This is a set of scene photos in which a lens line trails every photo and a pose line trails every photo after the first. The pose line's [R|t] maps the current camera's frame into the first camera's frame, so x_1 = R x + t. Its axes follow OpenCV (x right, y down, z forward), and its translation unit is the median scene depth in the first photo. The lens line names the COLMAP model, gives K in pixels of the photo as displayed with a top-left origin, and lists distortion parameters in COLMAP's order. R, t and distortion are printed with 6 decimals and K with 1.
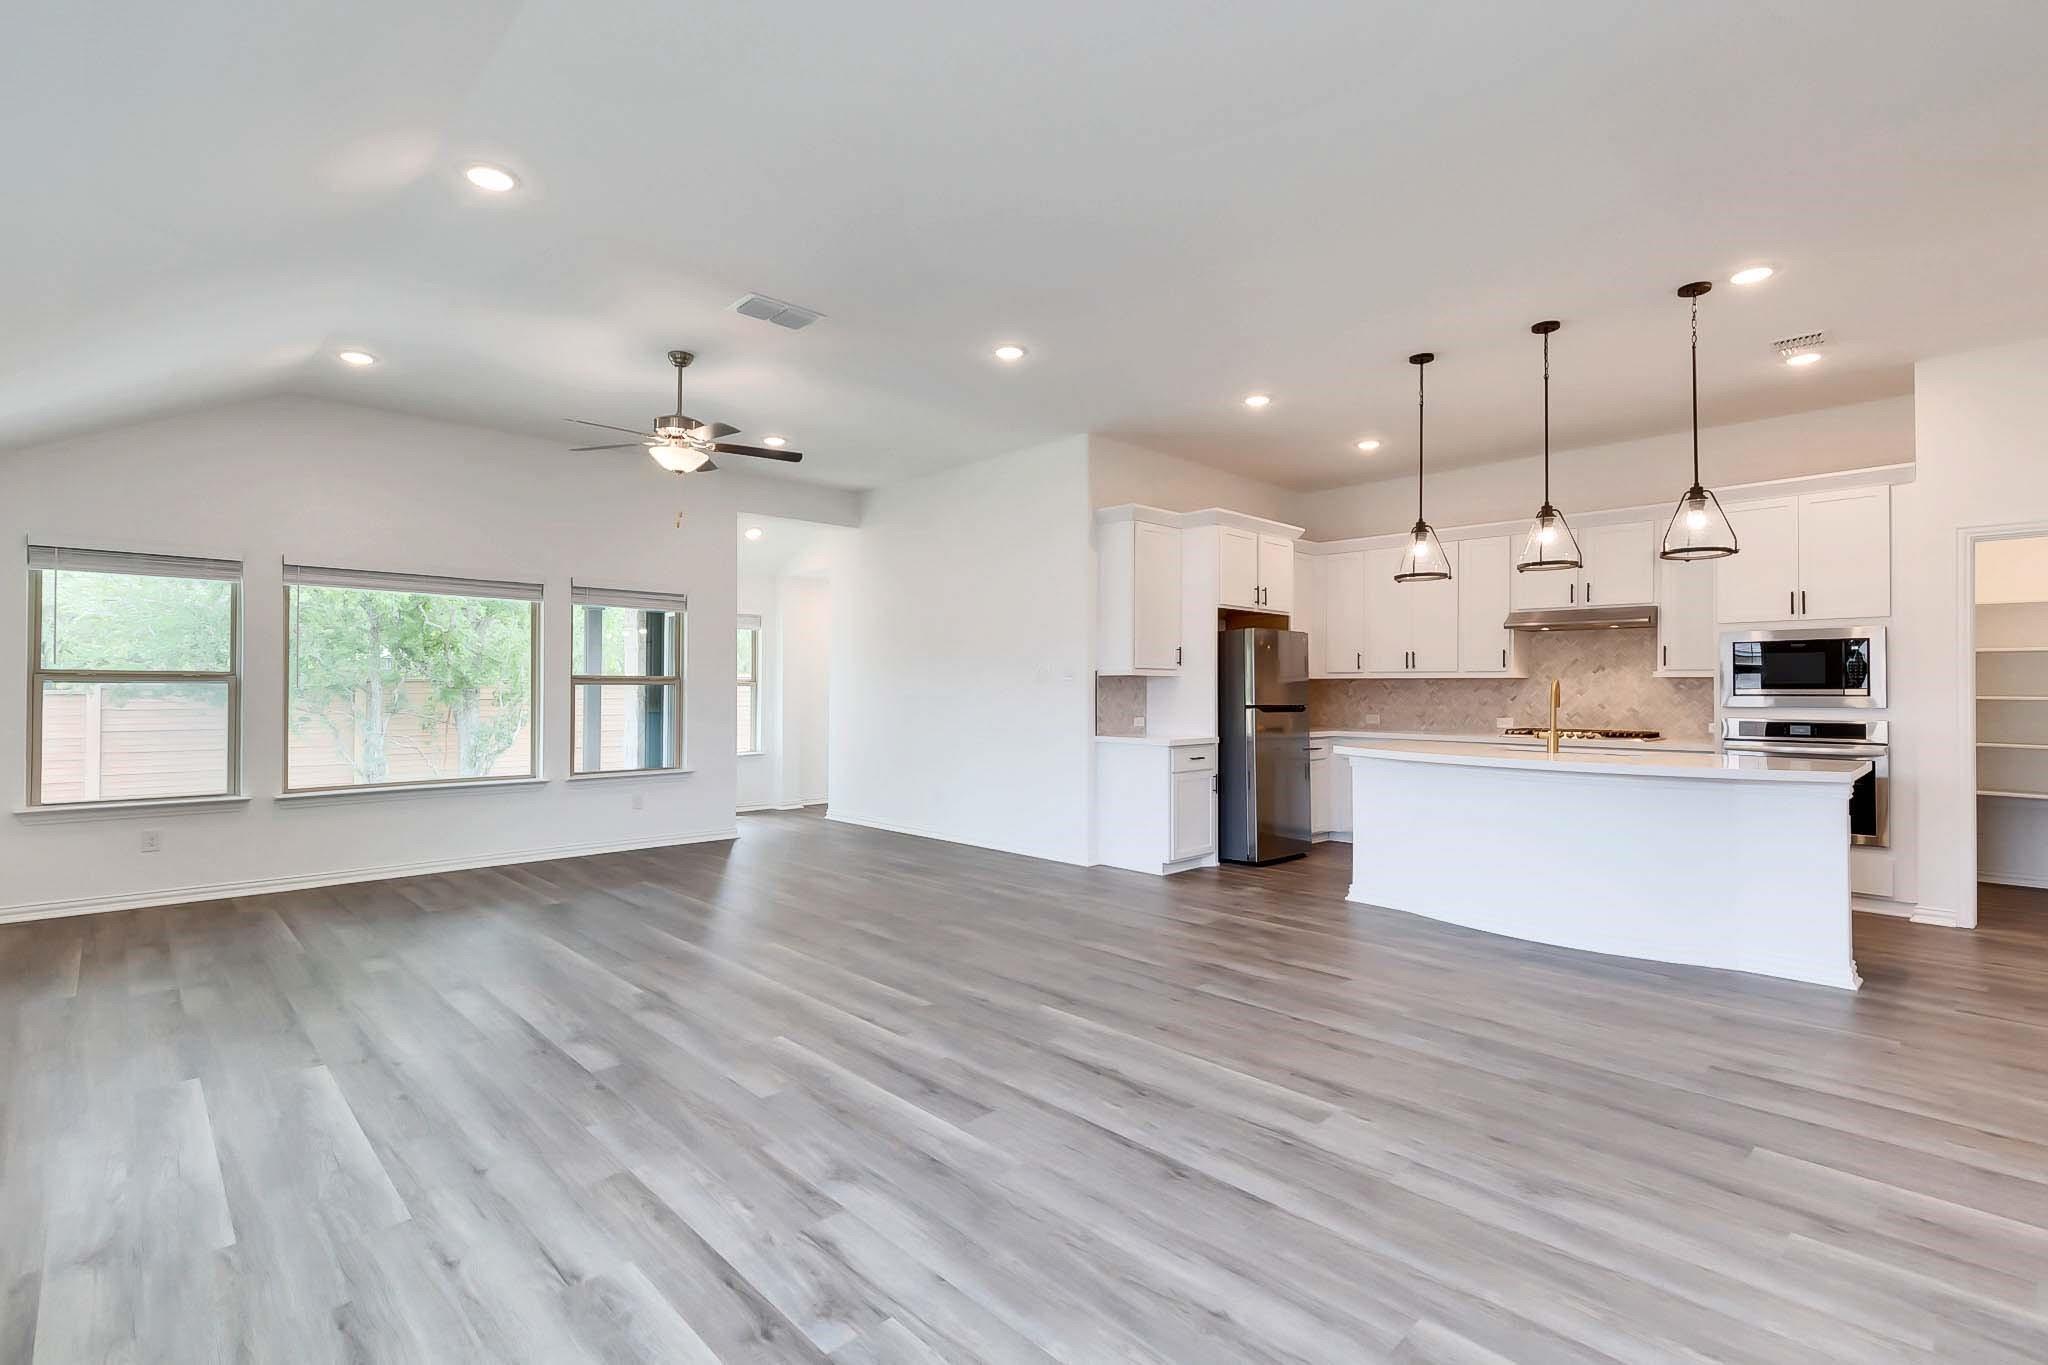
lens RADIAL K [[942.0, 0, 1024.0], [0, 942.0, 682.5], [0, 0, 1]] dist [0.006052, -0.000031]
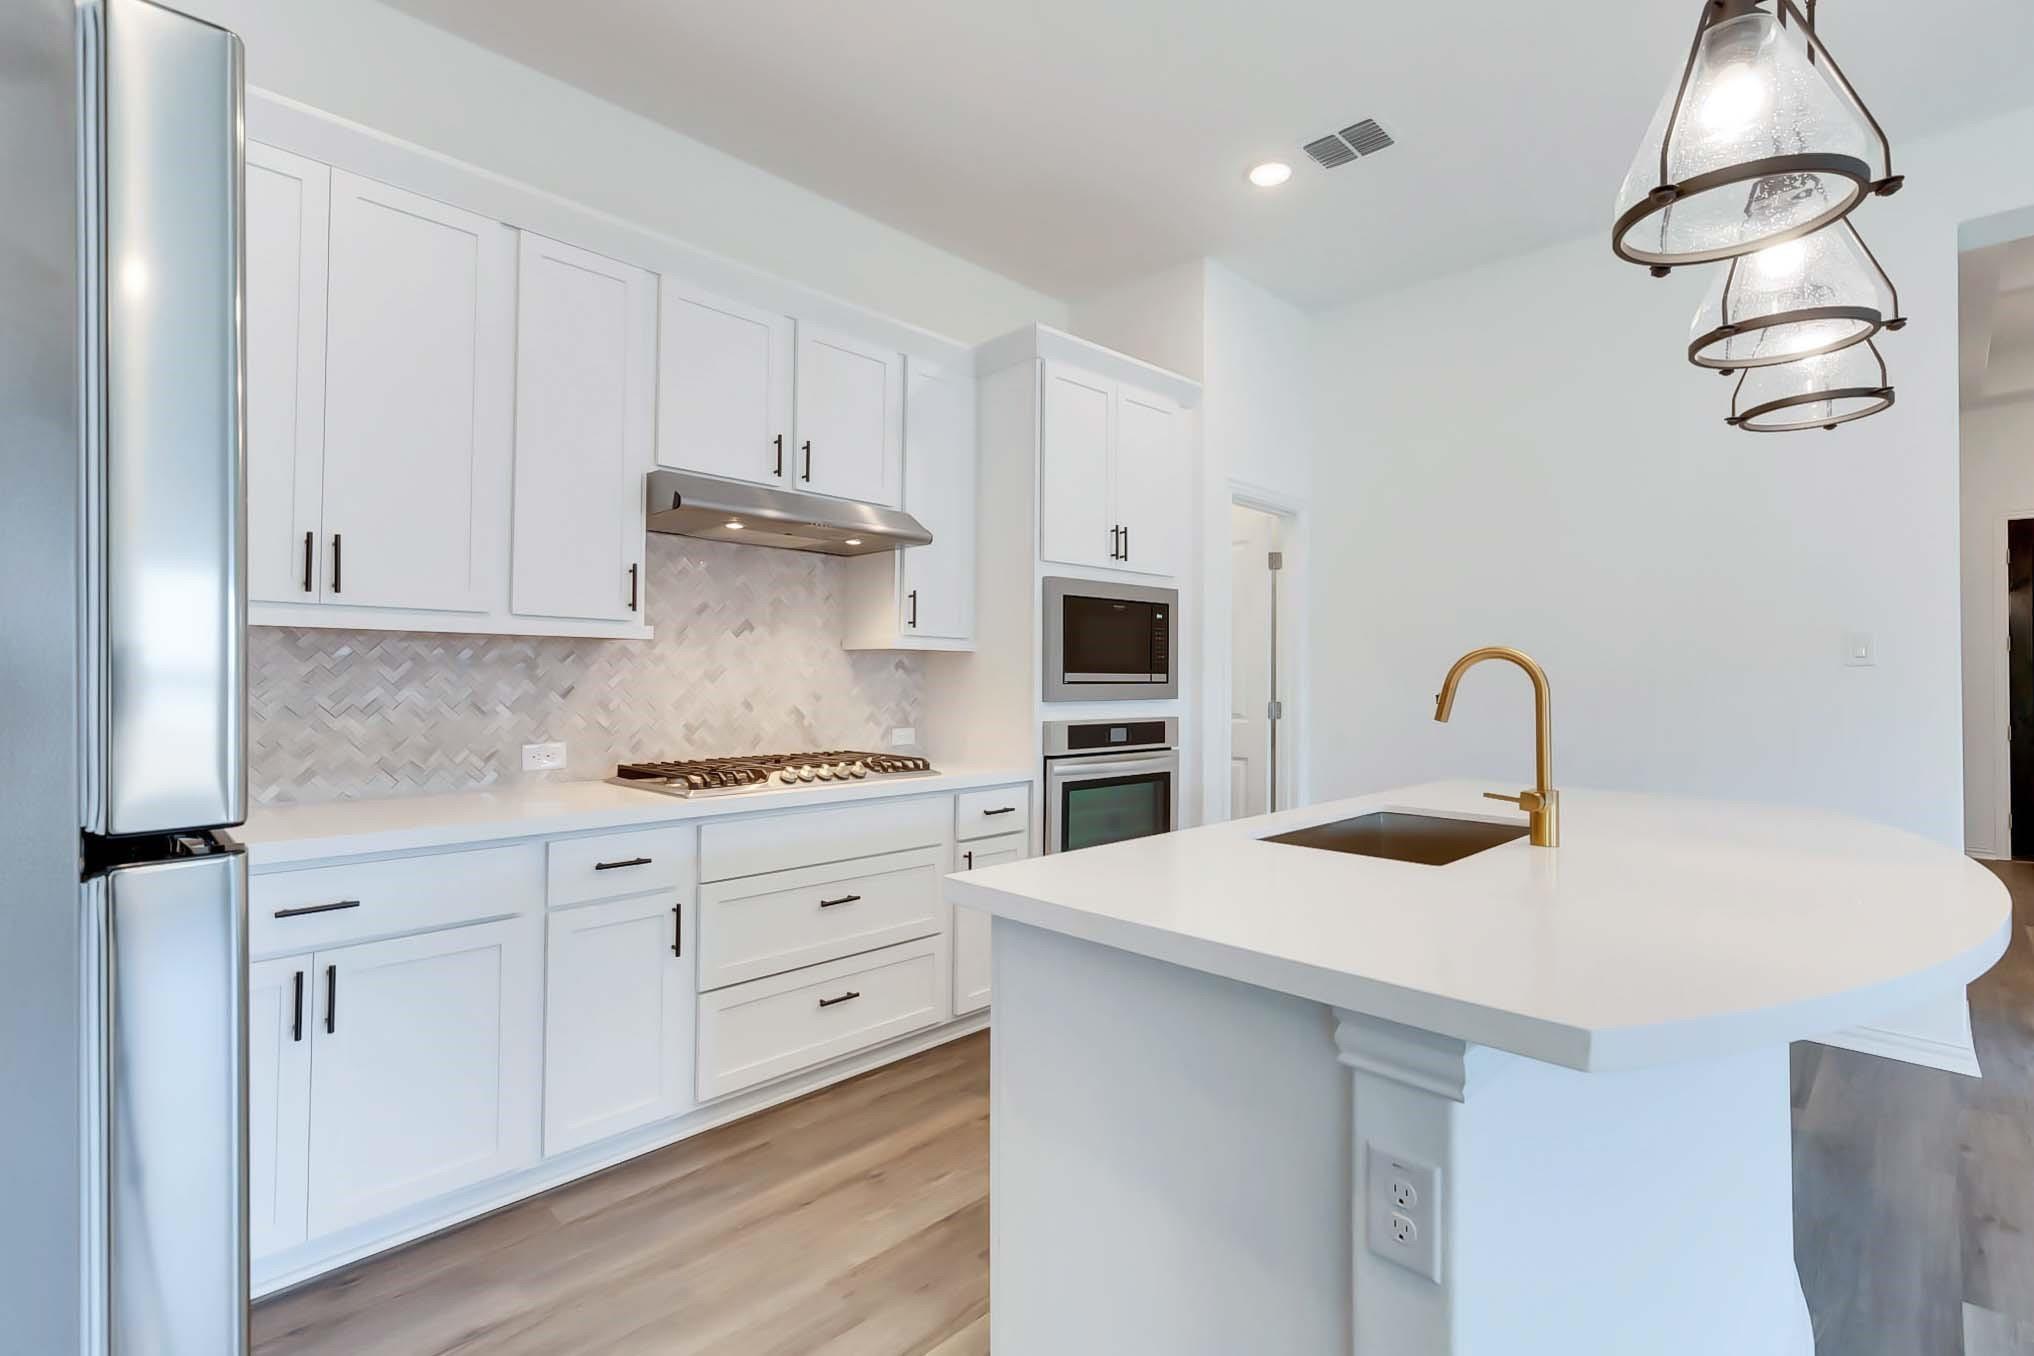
lens RADIAL K [[920.9, 0, 1008.8], [0, 920.9, 656.7], [0, 0, 1]] dist [0.001210, 0.000109]
pose [[-0.019463, 0.018823, 0.999633, 0.178063], [-0.016283, 0.999684, -0.019141, 0.009078], [-0.999678, -0.016649, -0.019150, 1.099597]]
